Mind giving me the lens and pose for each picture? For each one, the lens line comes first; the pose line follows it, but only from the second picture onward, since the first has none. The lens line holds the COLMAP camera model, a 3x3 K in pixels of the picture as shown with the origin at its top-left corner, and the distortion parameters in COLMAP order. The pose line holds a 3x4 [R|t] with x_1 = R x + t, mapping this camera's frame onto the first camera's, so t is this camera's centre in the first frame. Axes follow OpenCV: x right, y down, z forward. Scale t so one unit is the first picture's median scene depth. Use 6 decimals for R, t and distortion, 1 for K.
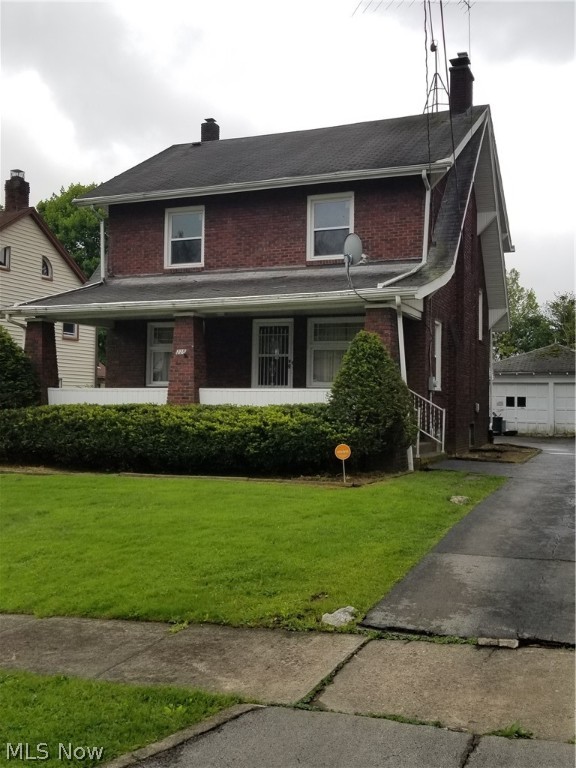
lens RADIAL K [[608.8, 0, 288.0], [0, 608.8, 384.0], [0, 0, 1]] dist [0.071484, -0.092260]
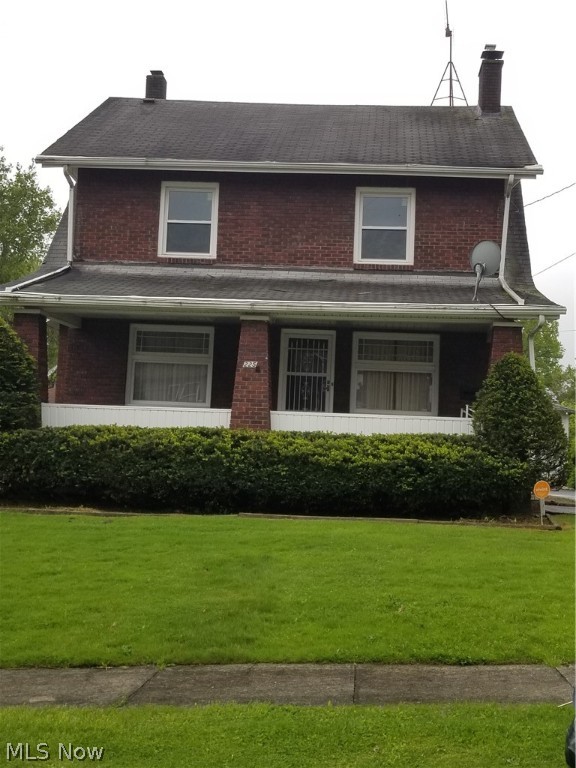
lens RADIAL K [[768.3, 0, 288.0], [0, 768.3, 384.0], [0, 0, 1]] dist [0.054877, -0.000055]
pose [[0.966276, 0.047832, 0.253025, -0.313288], [-0.037650, 0.998280, -0.044934, 0.013669], [-0.254740, 0.033892, 0.966416, 0.010977]]
